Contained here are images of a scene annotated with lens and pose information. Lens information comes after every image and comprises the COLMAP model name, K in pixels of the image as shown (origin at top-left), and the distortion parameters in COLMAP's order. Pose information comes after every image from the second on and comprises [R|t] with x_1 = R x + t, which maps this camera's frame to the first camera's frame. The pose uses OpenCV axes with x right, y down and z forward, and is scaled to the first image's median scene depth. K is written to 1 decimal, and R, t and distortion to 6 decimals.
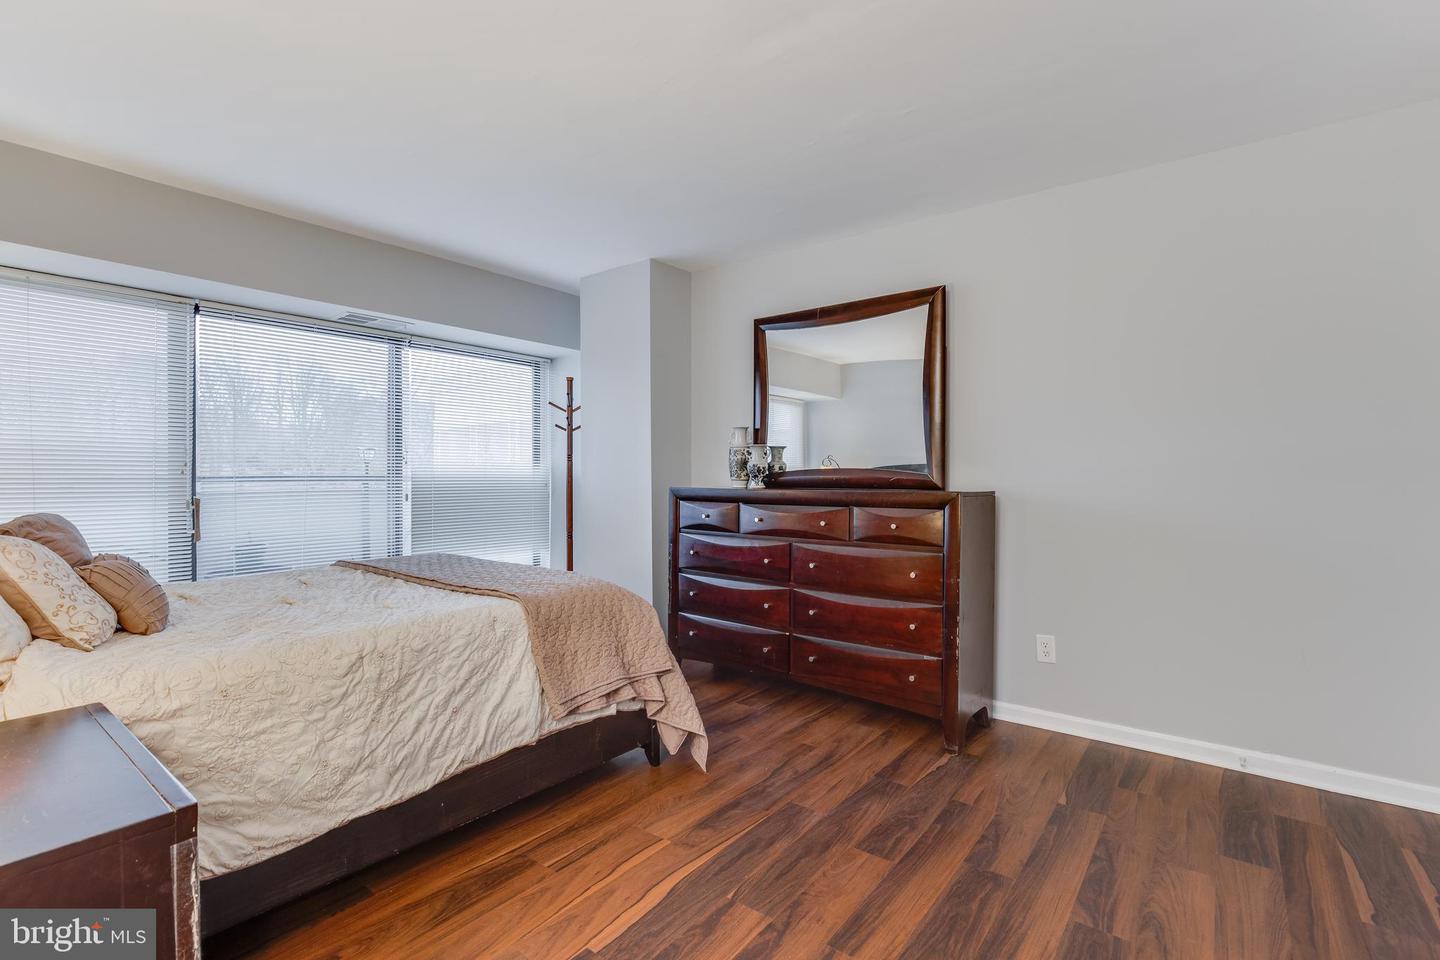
lens RADIAL K [[661.0, 0, 723.5], [0, 661.0, 485.3], [0, 0, 1]] dist [-0.023217, 0.000482]
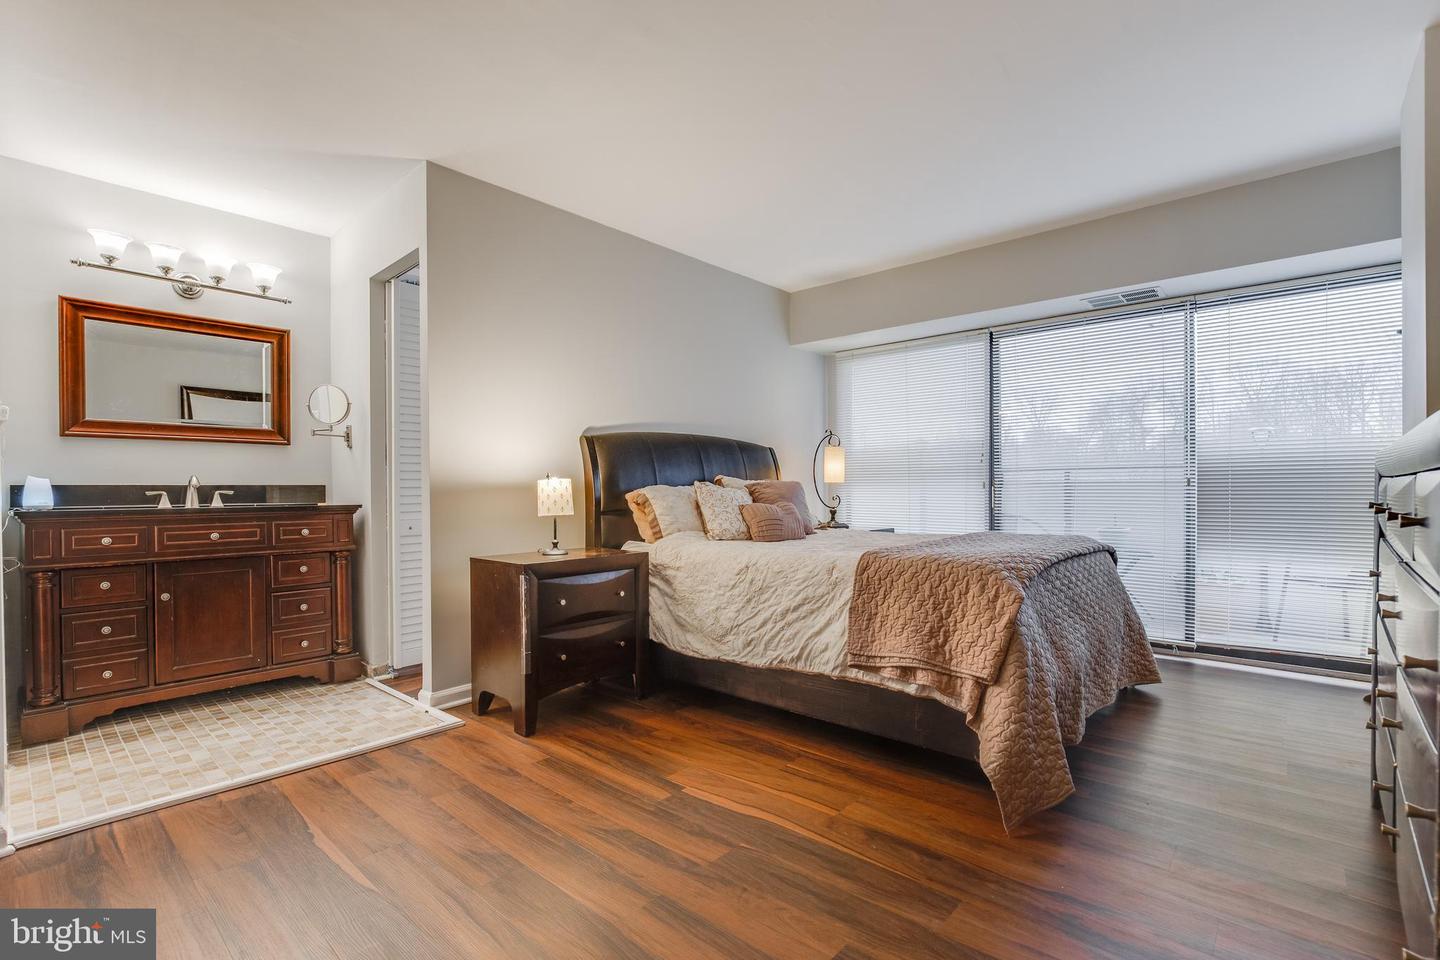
lens RADIAL K [[665.6, 0, 720.8], [0, 665.6, 490.4], [0, 0, 1]] dist [-0.012427, 0.000171]
pose [[-0.069948, 0.004948, -0.997538, 0.953353], [-0.005860, 0.999968, 0.005371, 0.062750], [0.997533, 0.006222, -0.069917, 0.946317]]
